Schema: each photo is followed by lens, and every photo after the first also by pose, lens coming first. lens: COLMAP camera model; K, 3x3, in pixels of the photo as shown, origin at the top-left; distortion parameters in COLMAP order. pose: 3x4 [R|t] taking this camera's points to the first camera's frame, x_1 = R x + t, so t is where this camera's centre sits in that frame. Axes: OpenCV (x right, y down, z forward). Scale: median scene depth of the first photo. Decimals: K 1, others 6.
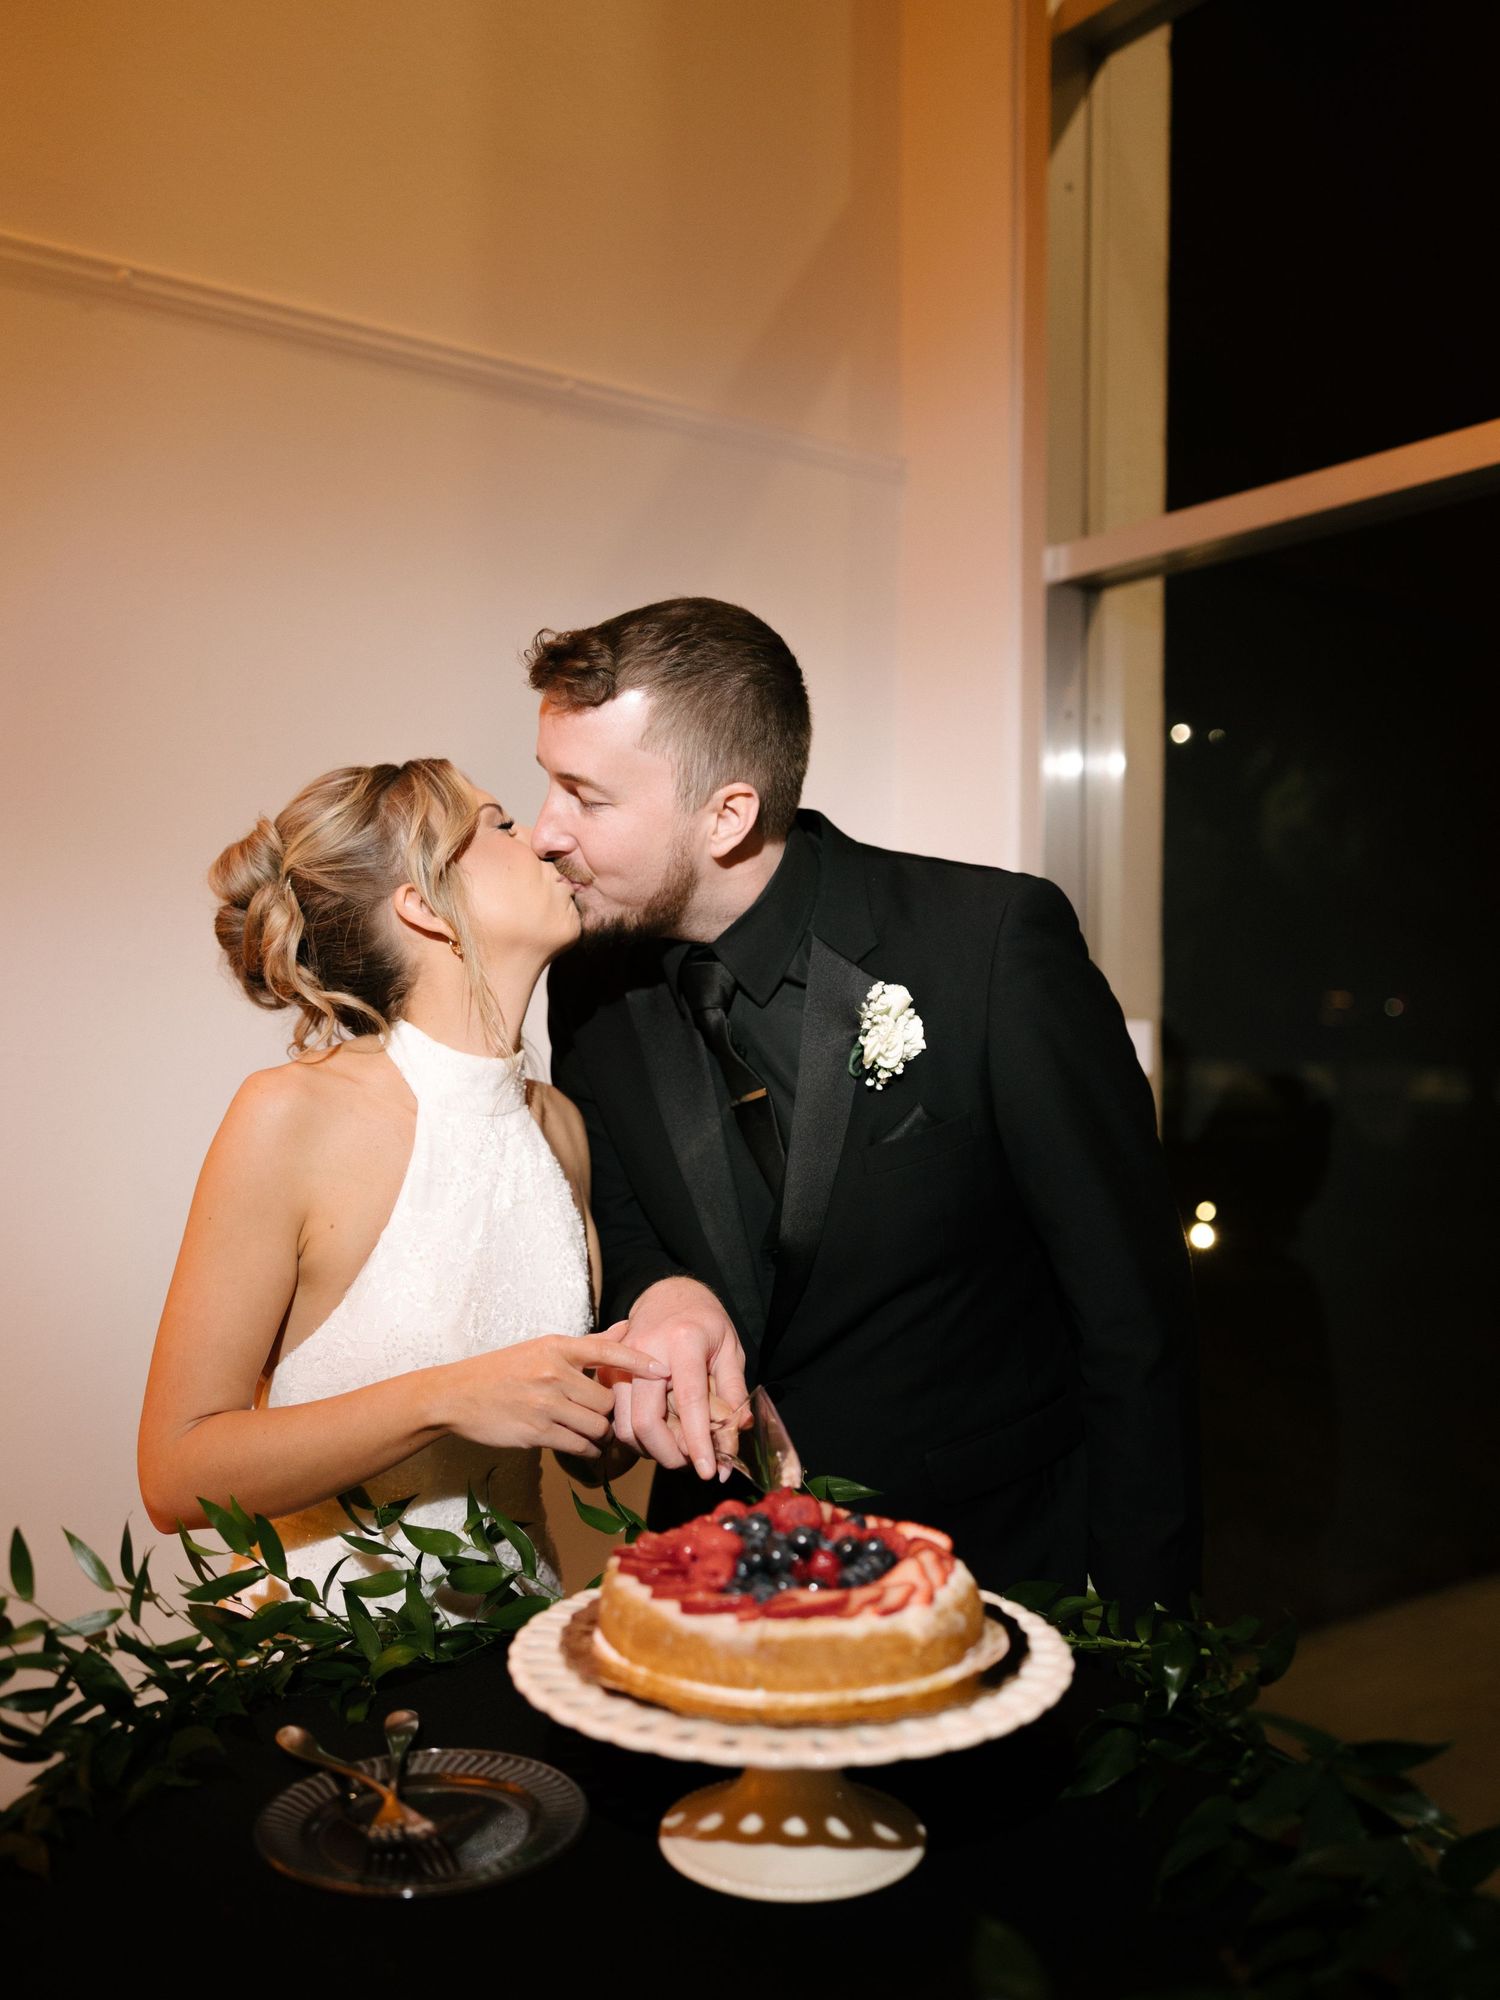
lens RADIAL K [[1801.2, 0, 750.0], [0, 1801.2, 1000.0], [0, 0, 1]] dist [0.003371, -0.007518]
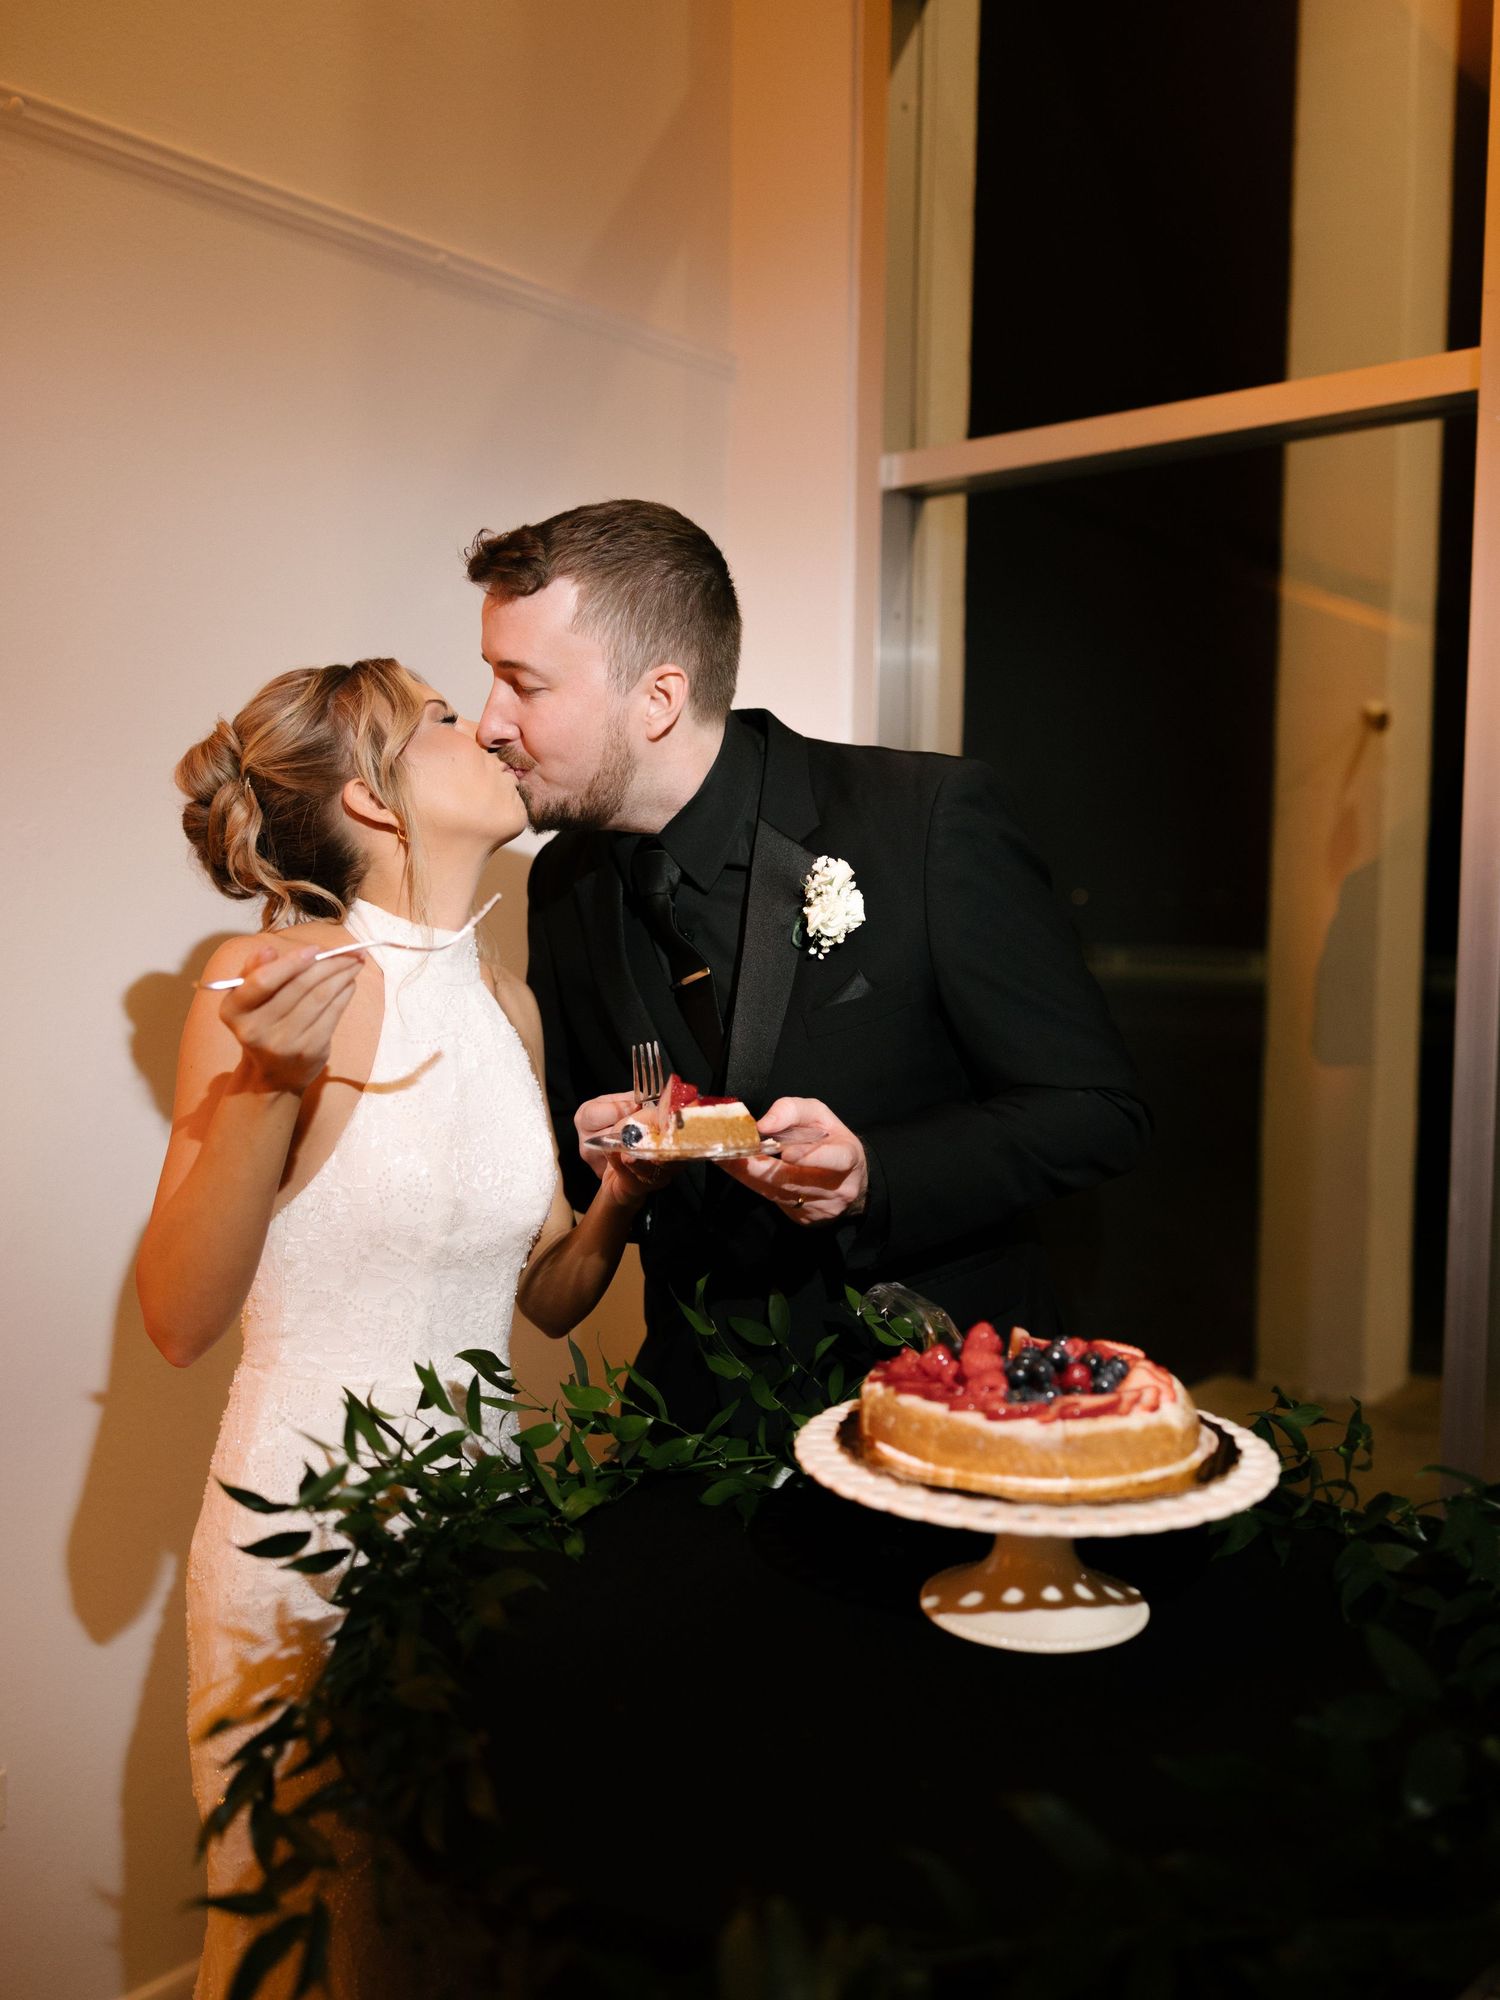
lens RADIAL K [[1801.2, 0, 750.0], [0, 1801.2, 1000.0], [0, 0, 1]] dist [0.003371, -0.007518]
pose [[0.970343, -0.004954, 0.241682, -0.424517], [-0.011745, 0.997643, 0.067606, -0.007809], [-0.241448, -0.068440, 0.967997, -0.067257]]
